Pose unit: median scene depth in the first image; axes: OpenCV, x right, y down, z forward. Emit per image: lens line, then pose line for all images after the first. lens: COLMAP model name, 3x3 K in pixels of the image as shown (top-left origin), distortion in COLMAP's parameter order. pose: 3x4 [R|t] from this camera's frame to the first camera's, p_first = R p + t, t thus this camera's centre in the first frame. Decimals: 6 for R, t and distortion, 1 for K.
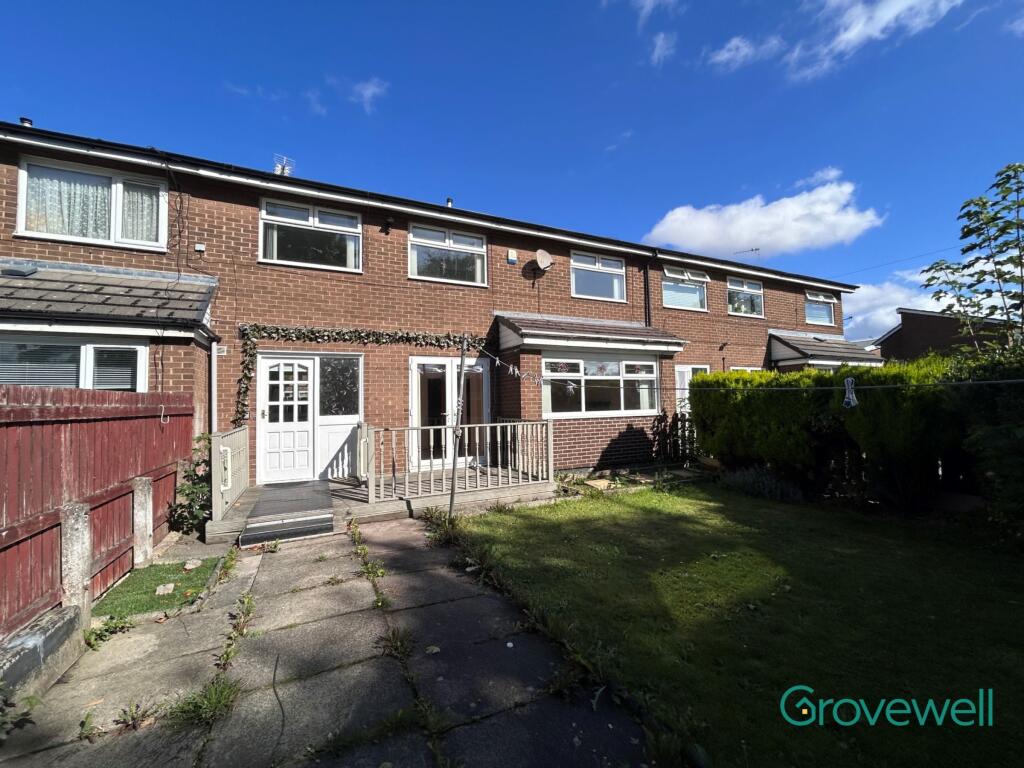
lens RADIAL K [[408.4, 0, 515.6], [0, 408.4, 383.4], [0, 0, 1]] dist [-0.000202, -0.000038]
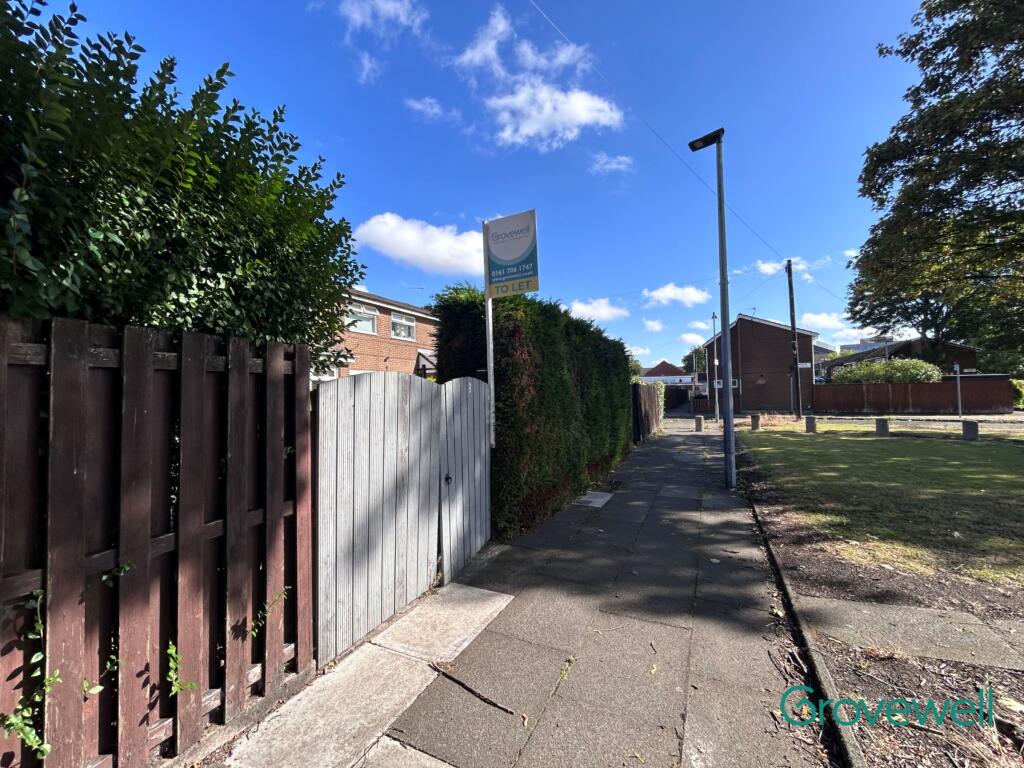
lens RADIAL K [[416.8, 0, 511.2], [0, 416.8, 382.4], [0, 0, 1]] dist [-0.001684, 0.000489]
pose [[0.782780, 0.015471, 0.622106, -0.018704], [-0.010811, 0.999878, -0.011263, 0.001672], [-0.622205, 0.002091, 0.782852, -0.105237]]
